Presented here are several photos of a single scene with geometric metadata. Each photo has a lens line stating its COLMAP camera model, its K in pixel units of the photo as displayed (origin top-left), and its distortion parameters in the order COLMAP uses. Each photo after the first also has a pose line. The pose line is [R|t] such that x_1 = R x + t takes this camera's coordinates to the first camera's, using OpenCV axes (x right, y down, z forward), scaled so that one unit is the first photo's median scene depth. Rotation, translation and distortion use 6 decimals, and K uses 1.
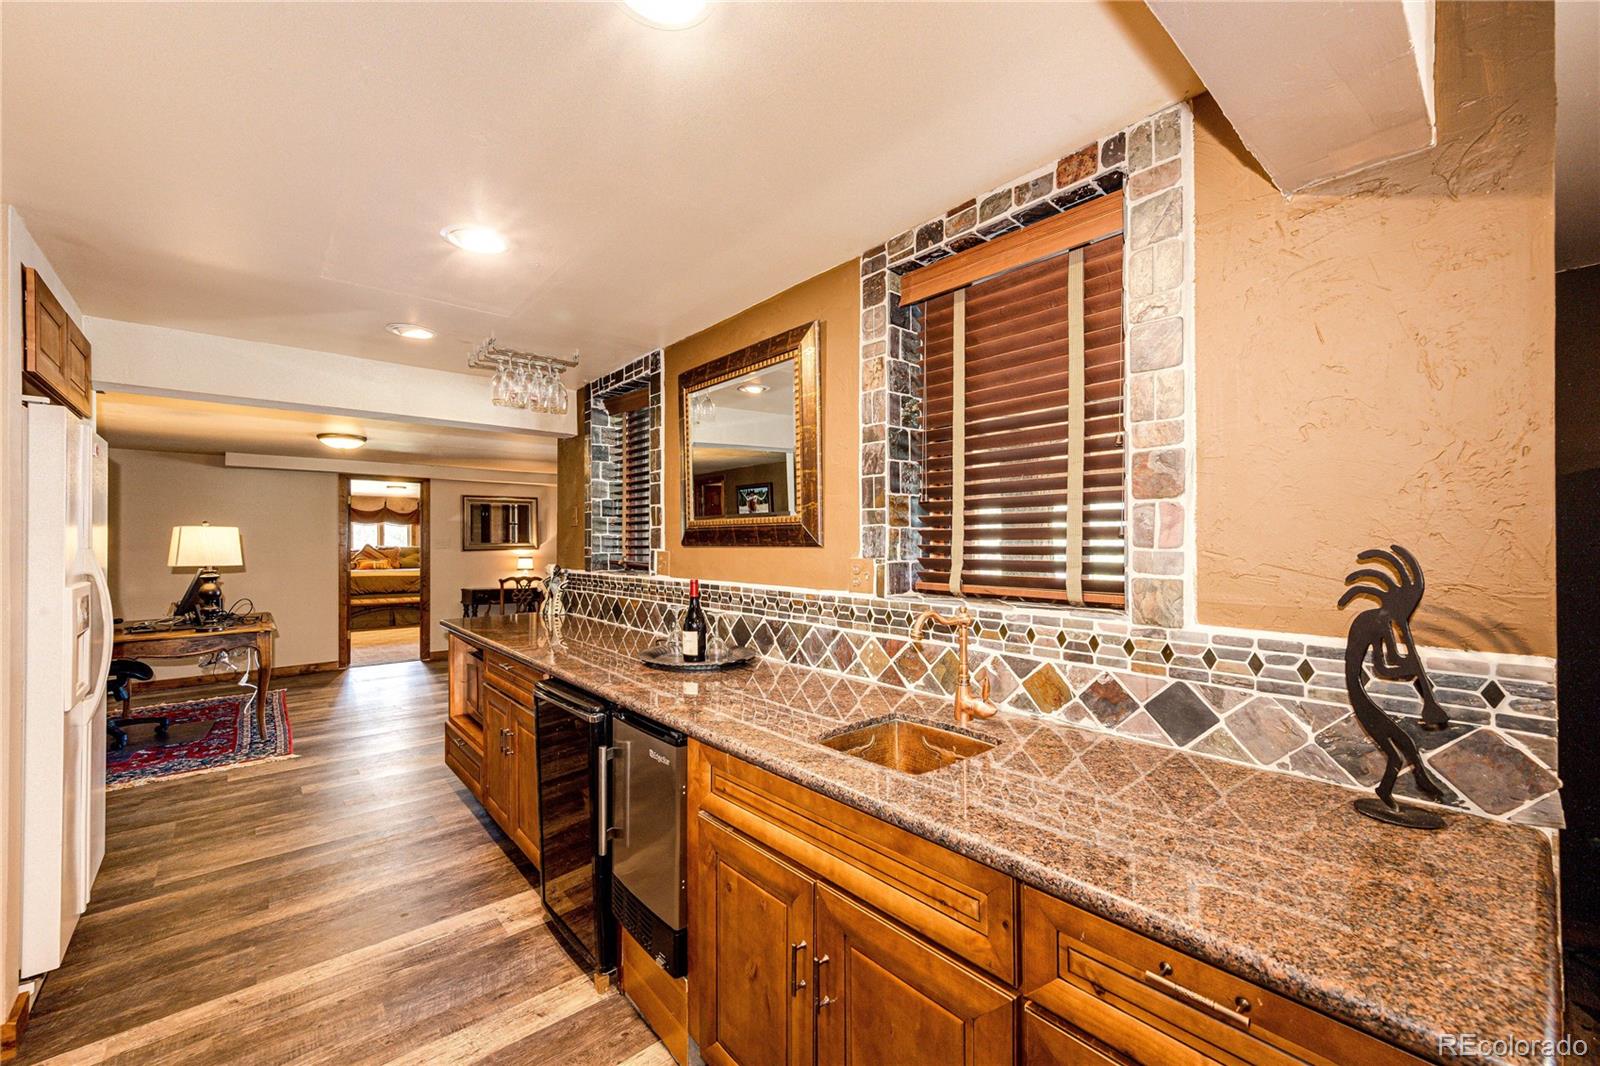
lens RADIAL K [[638.6, 0, 795.9], [0, 638.6, 538.1], [0, 0, 1]] dist [-0.002865, -0.000209]
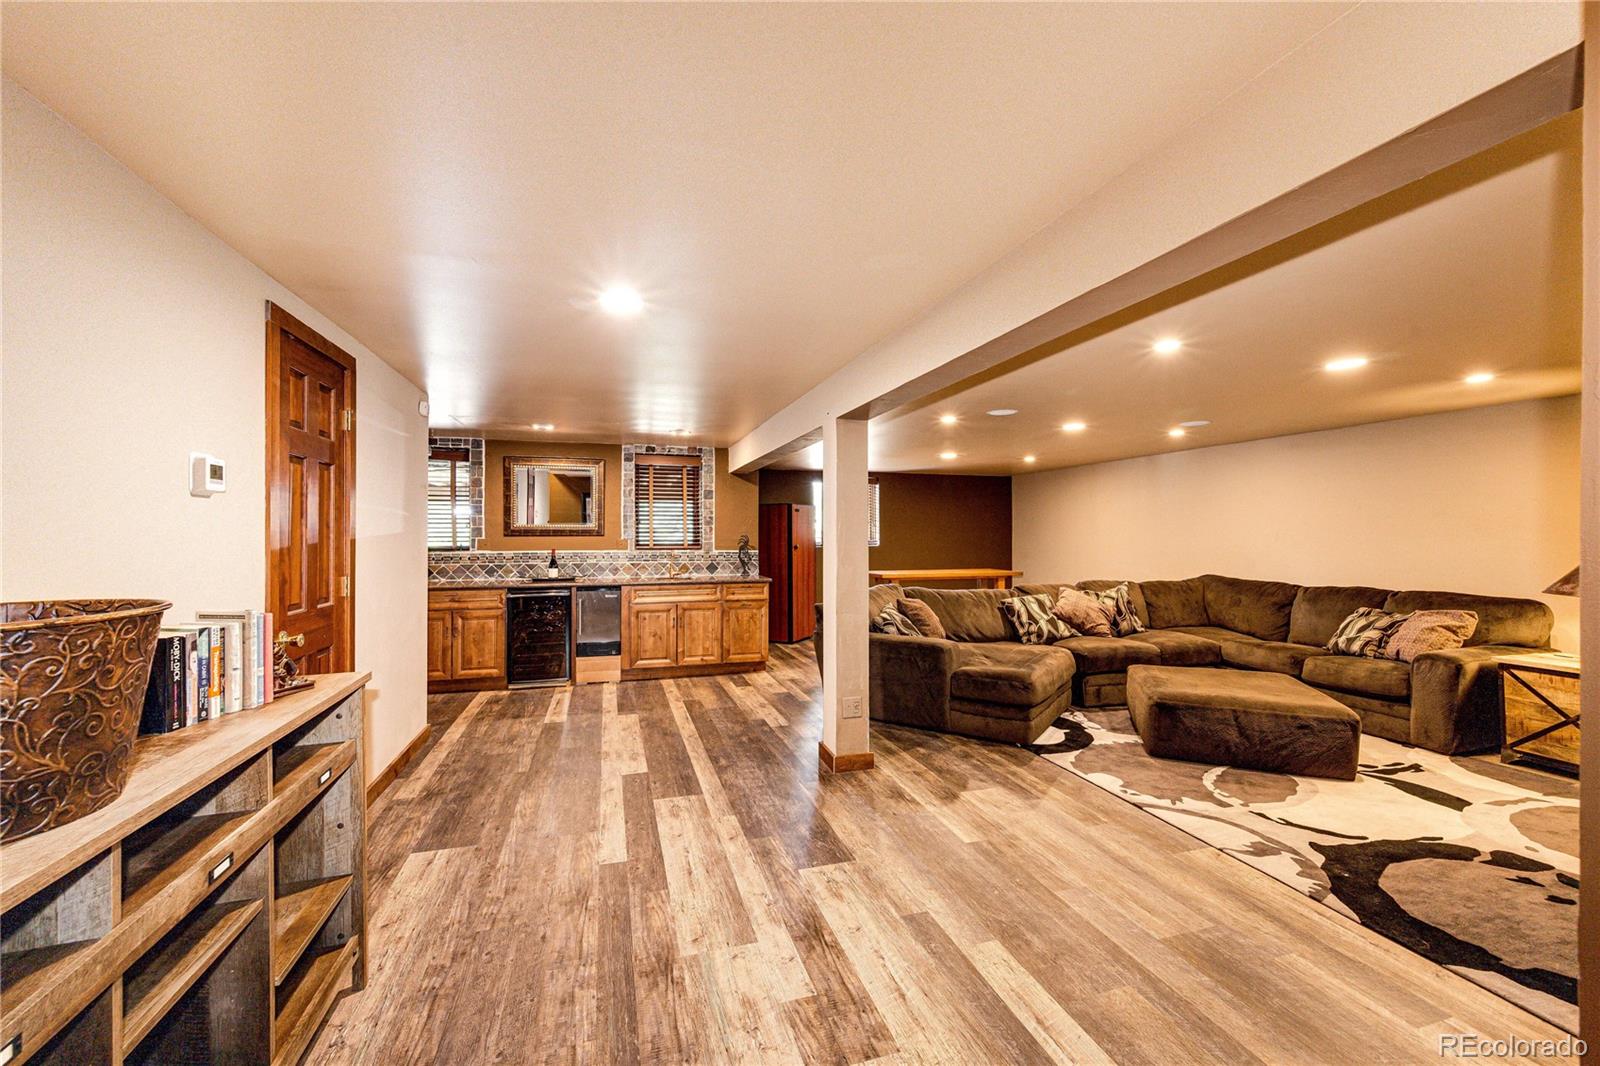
lens RADIAL K [[638.6, 0, 797.6], [0, 638.6, 532.4], [0, 0, 1]] dist [-0.002865, -0.000209]
pose [[0.408342, 0.002725, 0.912825, -3.682499], [-0.008039, 0.999968, 0.000611, -0.023254], [-0.912794, -0.007588, 0.408351, -1.685259]]
